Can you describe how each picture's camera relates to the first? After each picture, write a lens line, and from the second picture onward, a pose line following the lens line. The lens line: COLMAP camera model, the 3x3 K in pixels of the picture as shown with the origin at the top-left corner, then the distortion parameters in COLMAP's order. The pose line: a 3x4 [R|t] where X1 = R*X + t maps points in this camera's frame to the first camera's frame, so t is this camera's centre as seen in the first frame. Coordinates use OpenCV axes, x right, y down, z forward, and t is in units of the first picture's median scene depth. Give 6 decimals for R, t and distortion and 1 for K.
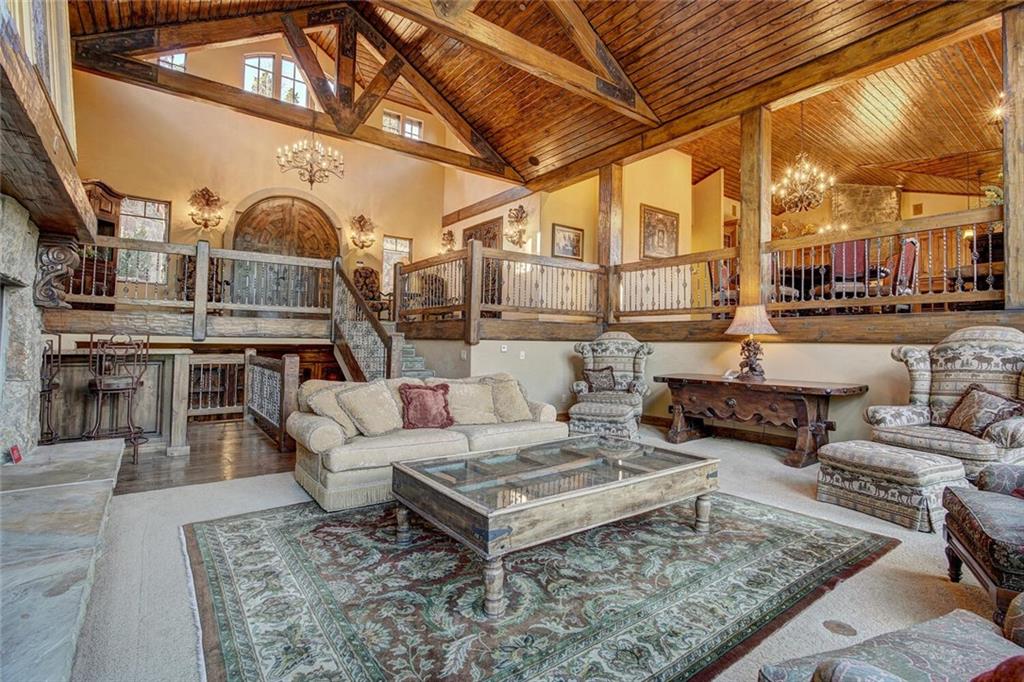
lens RADIAL K [[479.6, 0, 510.9], [0, 479.6, 323.2], [0, 0, 1]] dist [-0.015896, 0.000209]
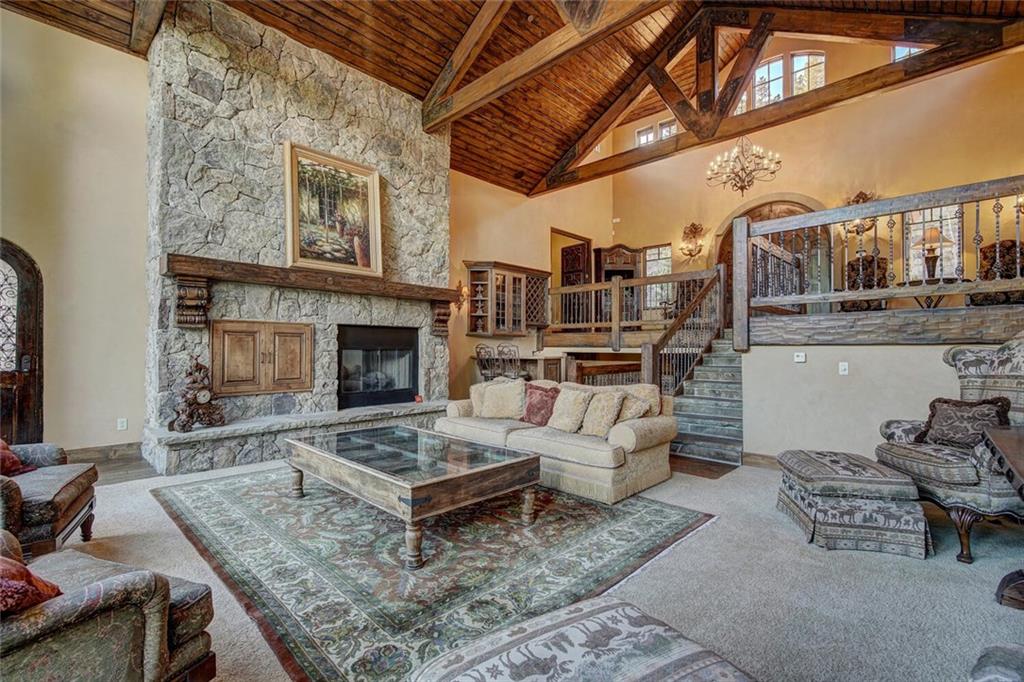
lens RADIAL K [[457.4, 0, 499.6], [0, 457.4, 337.3], [0, 0, 1]] dist [-0.001965, -0.000018]
pose [[0.147451, -0.041194, -0.988211, 0.991644], [0.044683, 0.998390, -0.034951, 0.047643], [0.988060, -0.039002, 0.149054, 0.825664]]
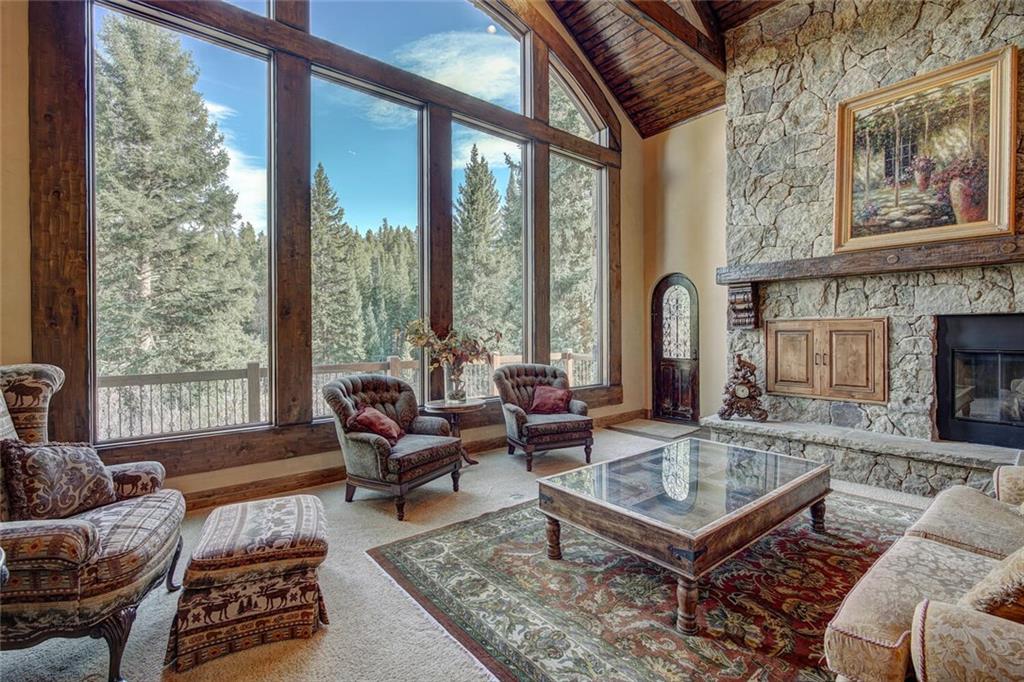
lens RADIAL K [[466.9, 0, 511.9], [0, 466.9, 326.8], [0, 0, 1]] dist [-0.001422, 0.000519]
pose [[-0.999223, -0.010491, -0.038000, 0.415653], [-0.008322, 0.998352, -0.056787, 0.021444], [0.038533, -0.056426, -0.997663, 1.556064]]
